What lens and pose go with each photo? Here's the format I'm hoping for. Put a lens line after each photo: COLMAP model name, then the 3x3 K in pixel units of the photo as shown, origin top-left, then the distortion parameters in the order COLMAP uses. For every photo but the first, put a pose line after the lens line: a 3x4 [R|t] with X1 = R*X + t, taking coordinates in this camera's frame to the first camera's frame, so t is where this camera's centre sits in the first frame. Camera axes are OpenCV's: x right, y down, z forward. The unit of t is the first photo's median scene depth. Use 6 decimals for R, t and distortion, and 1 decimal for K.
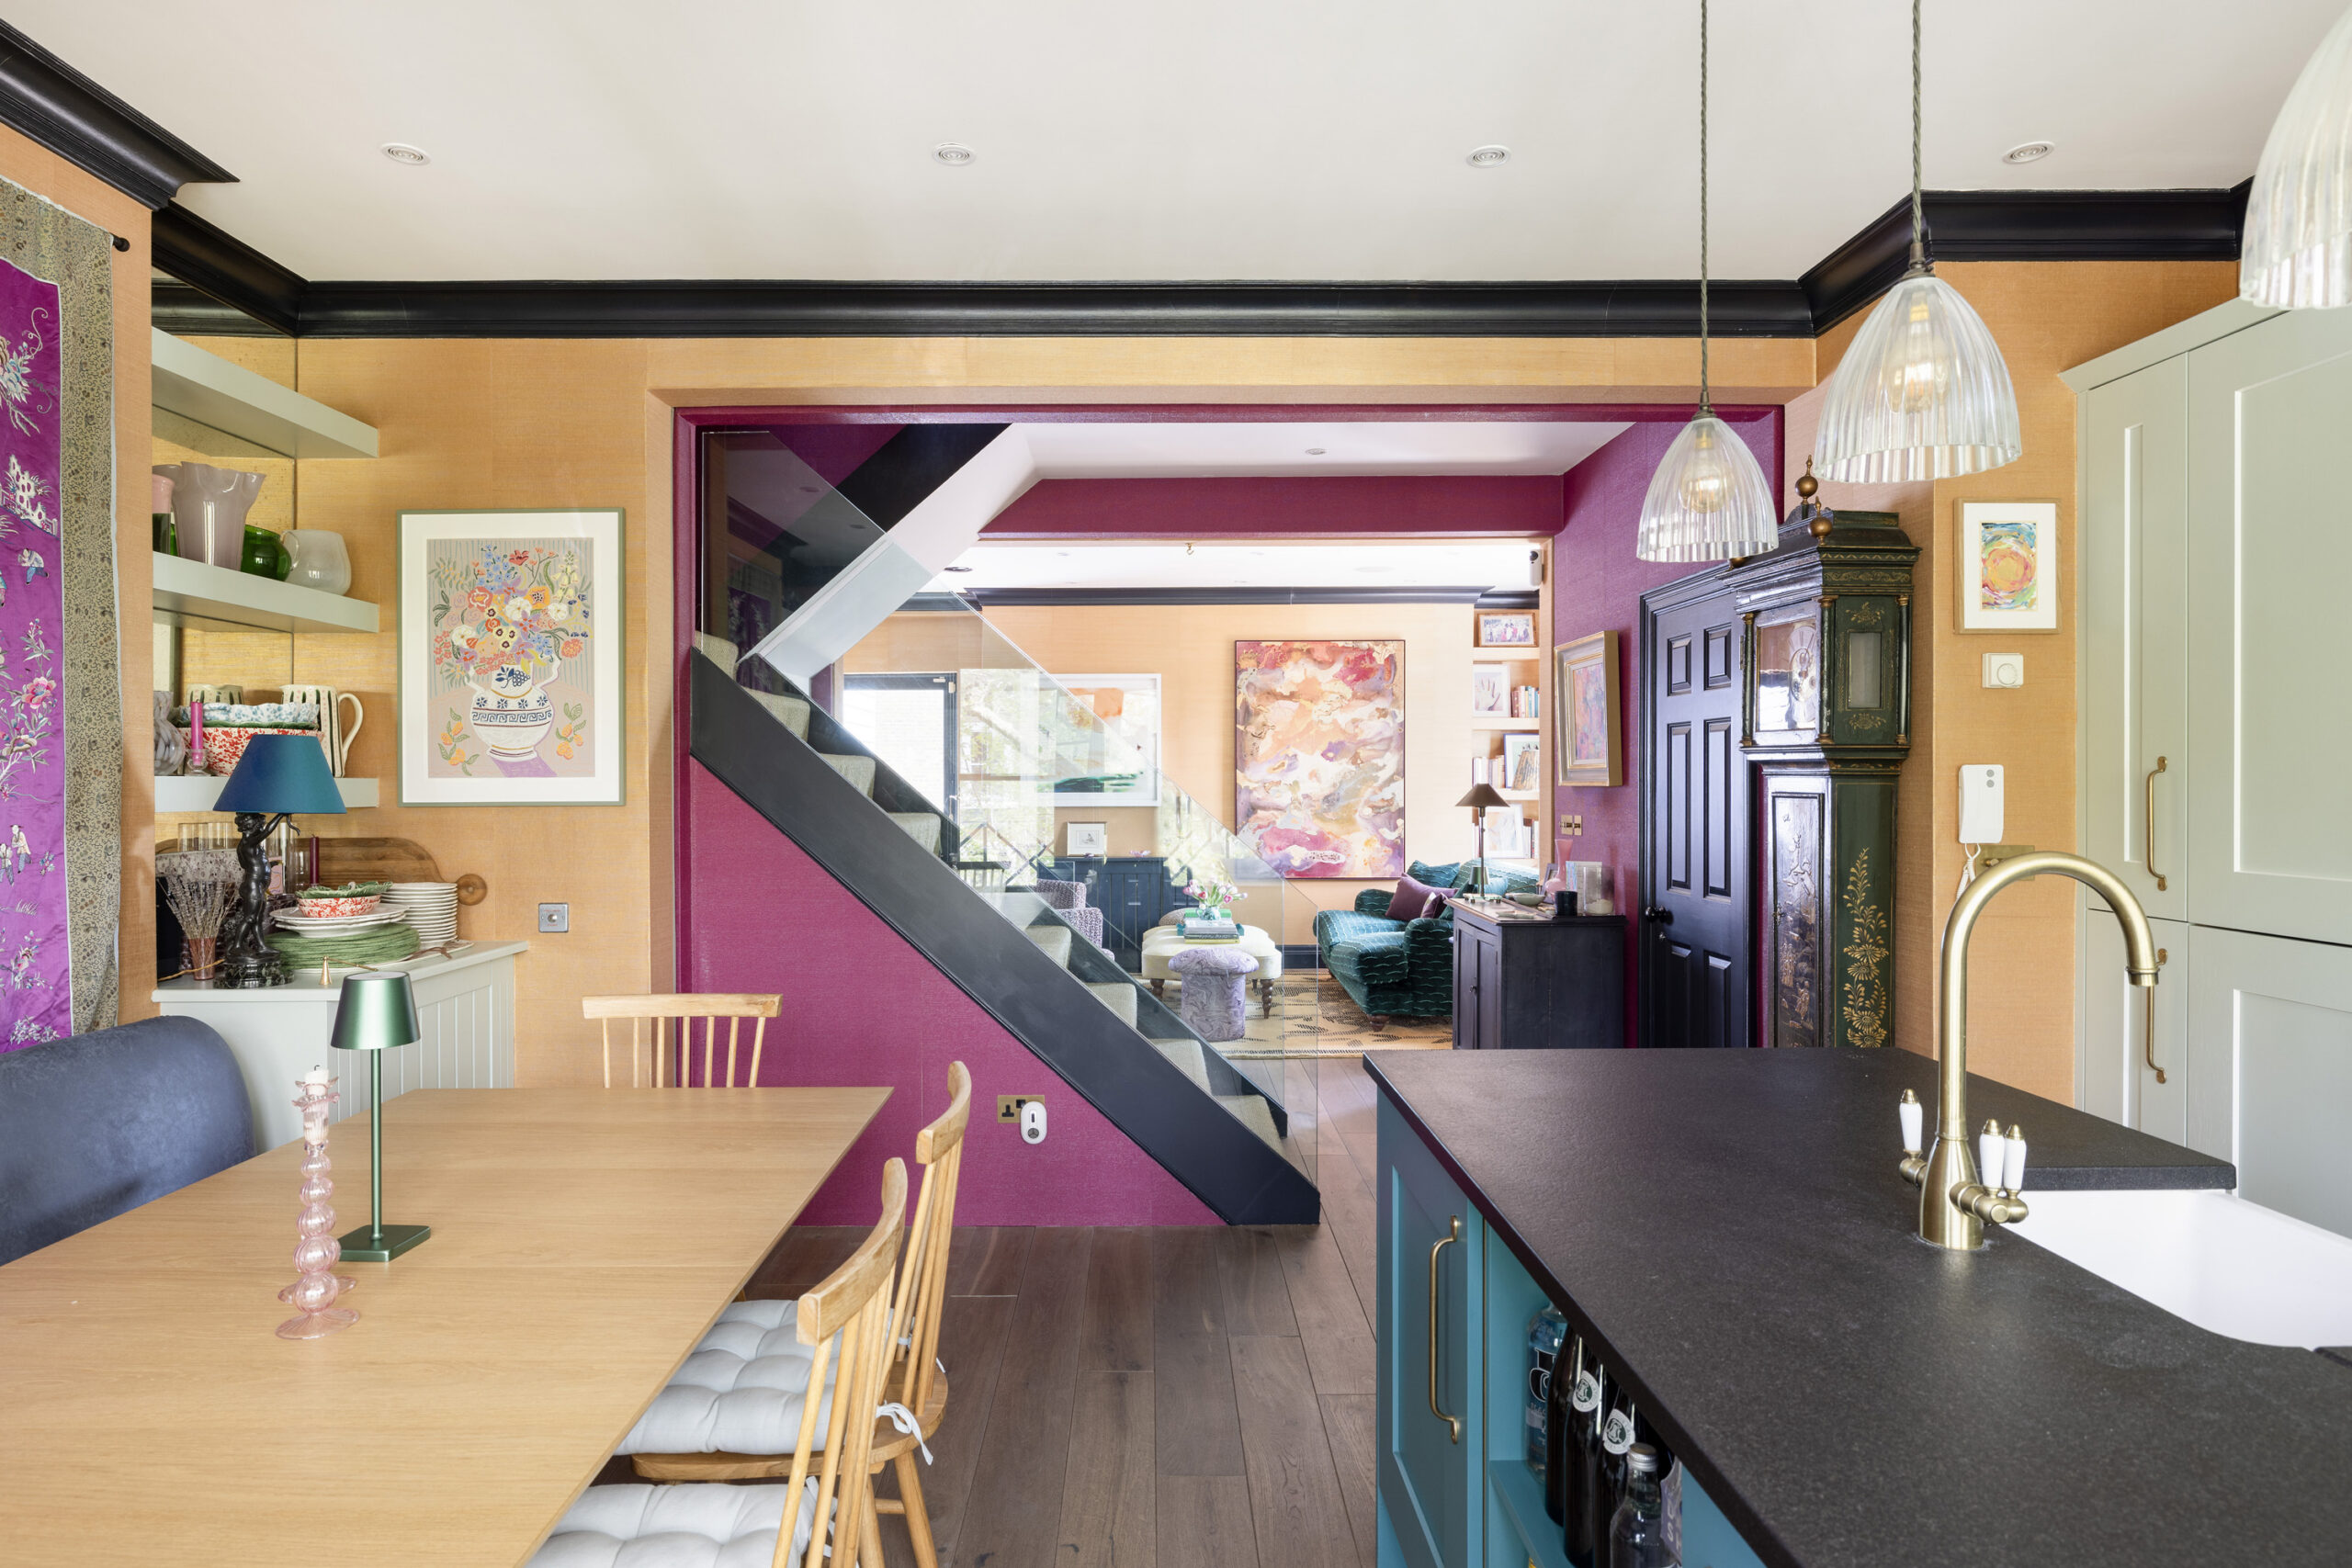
lens RADIAL K [[1280.7, 0, 1173.6], [0, 1280.7, 788.2], [0, 0, 1]] dist [0.001781, 0.000381]
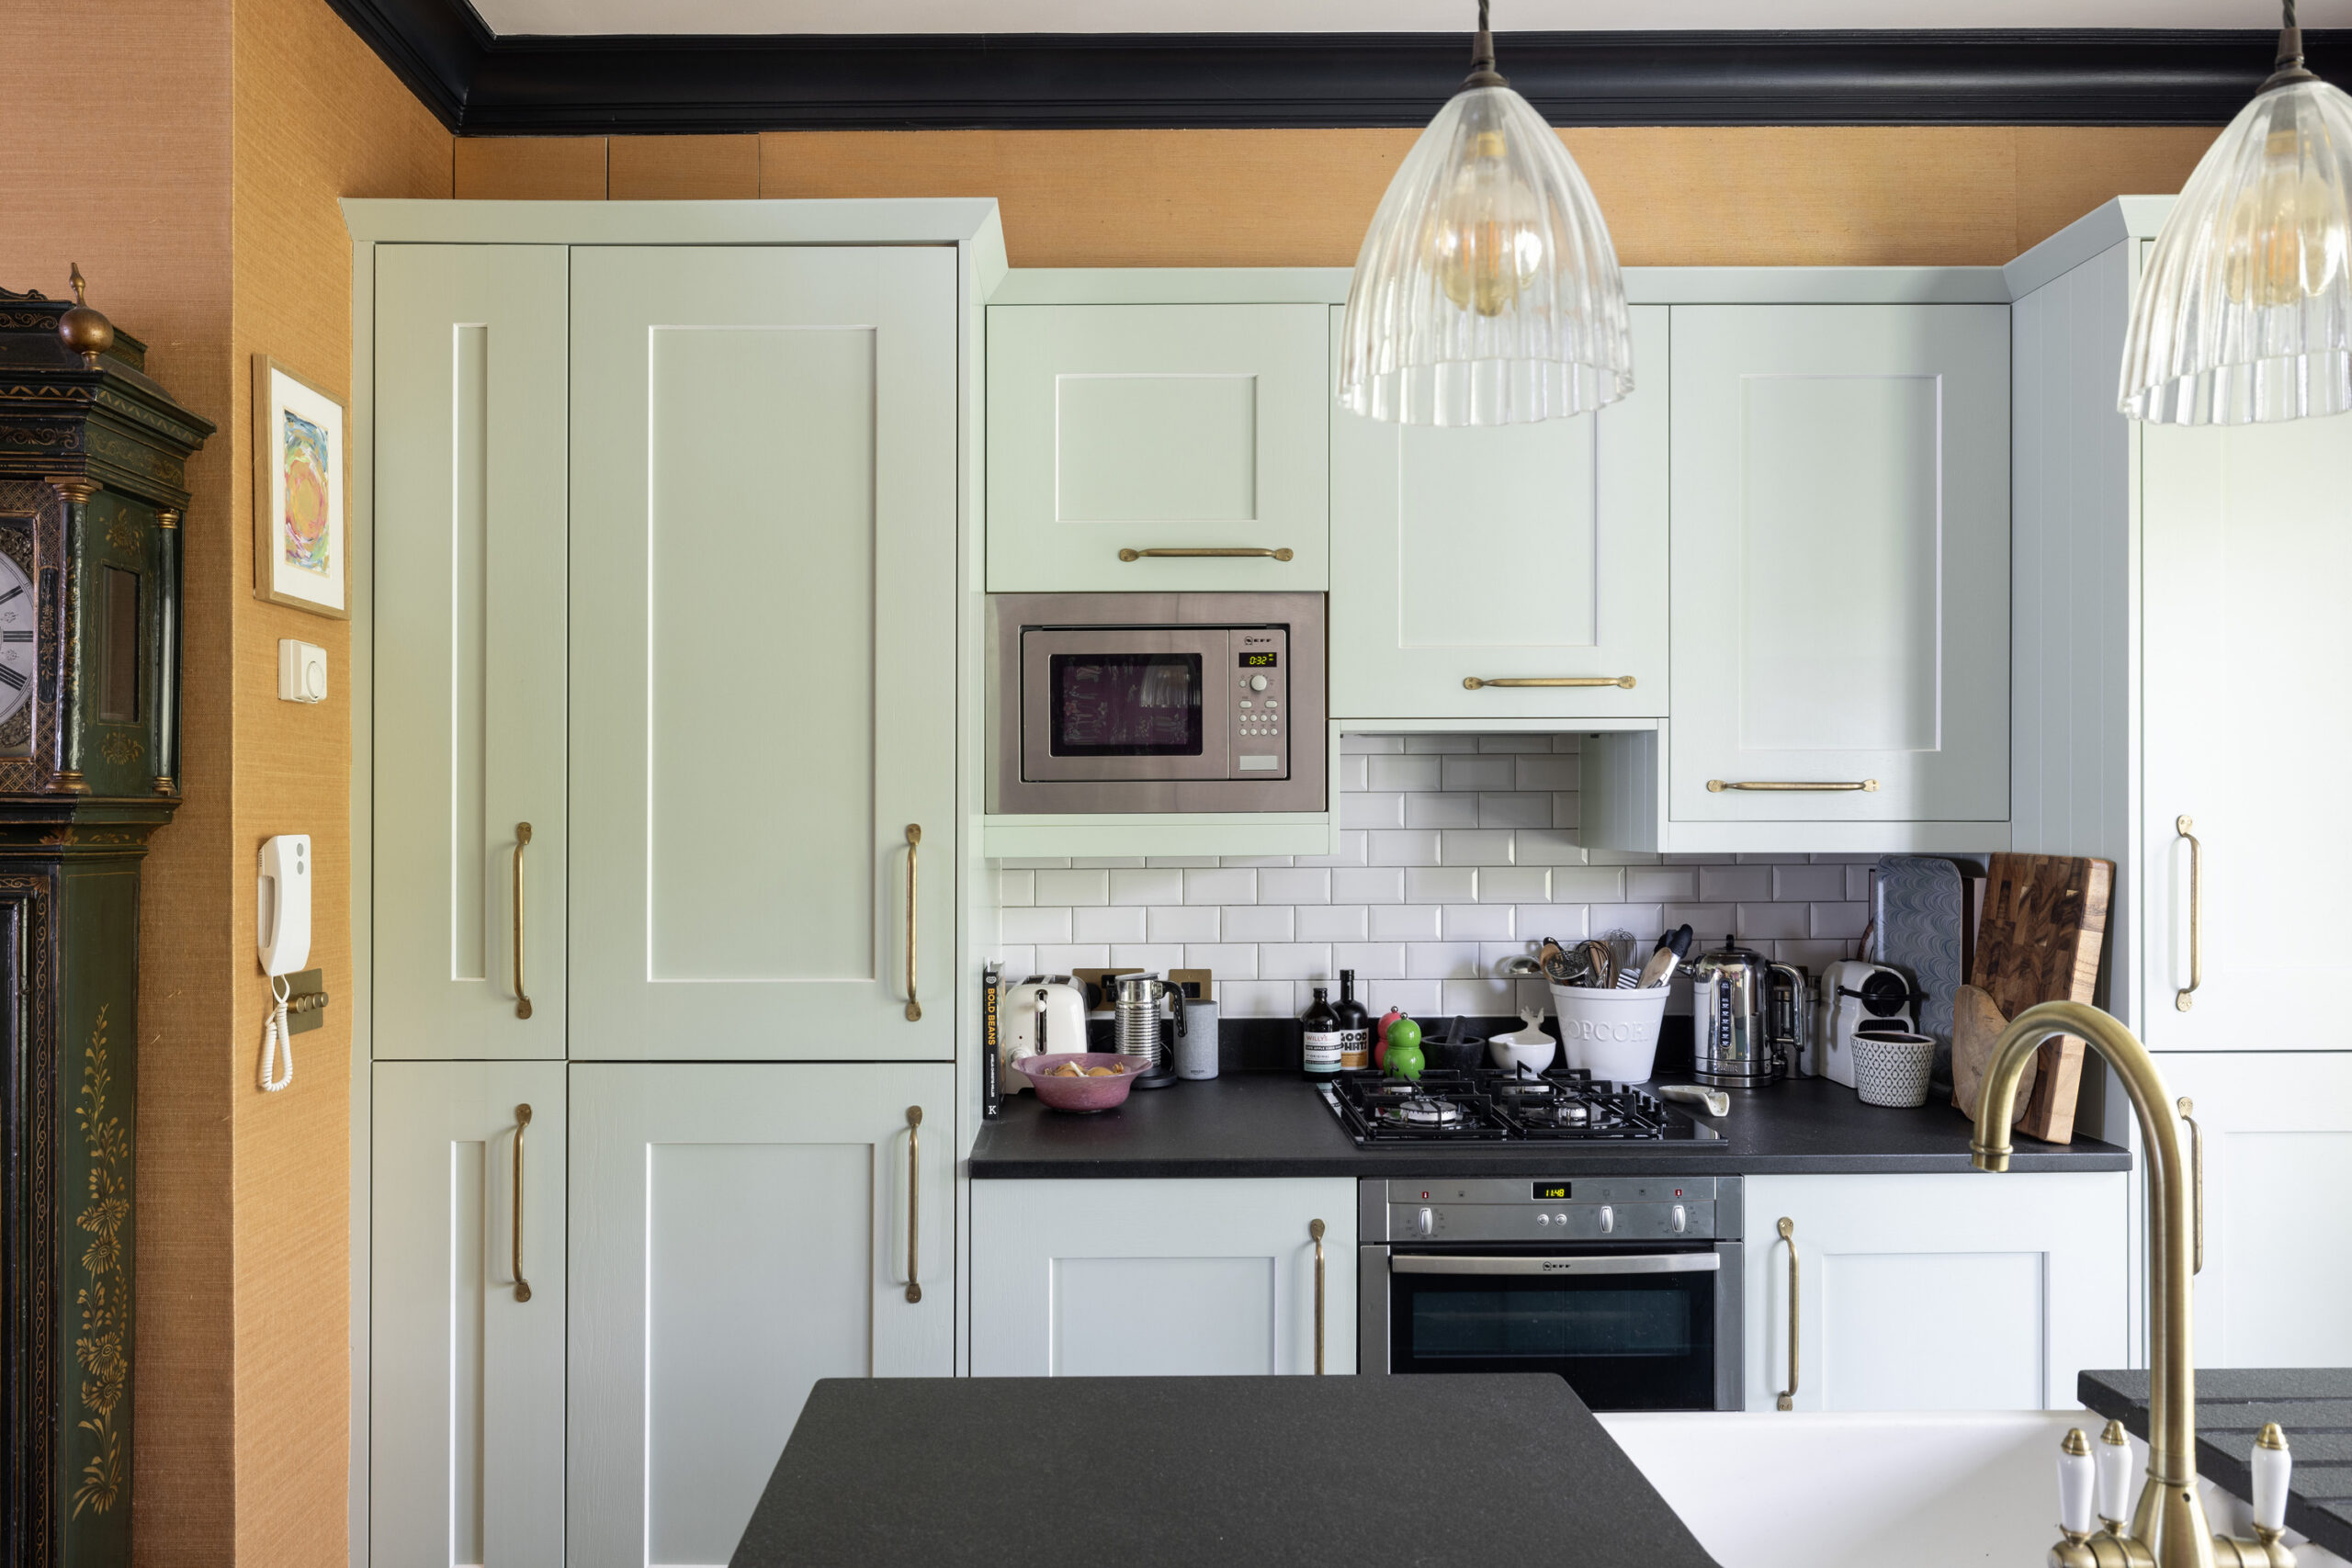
lens RADIAL K [[1613.2, 0, 1175.9], [0, 1613.2, 807.2], [0, 0, 1]] dist [-0.001523, -0.000996]
pose [[0.005235, 0.004691, 0.999975, -0.082164], [0.007934, 0.999957, -0.004733, -0.023858], [-0.999955, 0.007959, 0.005198, 0.601530]]
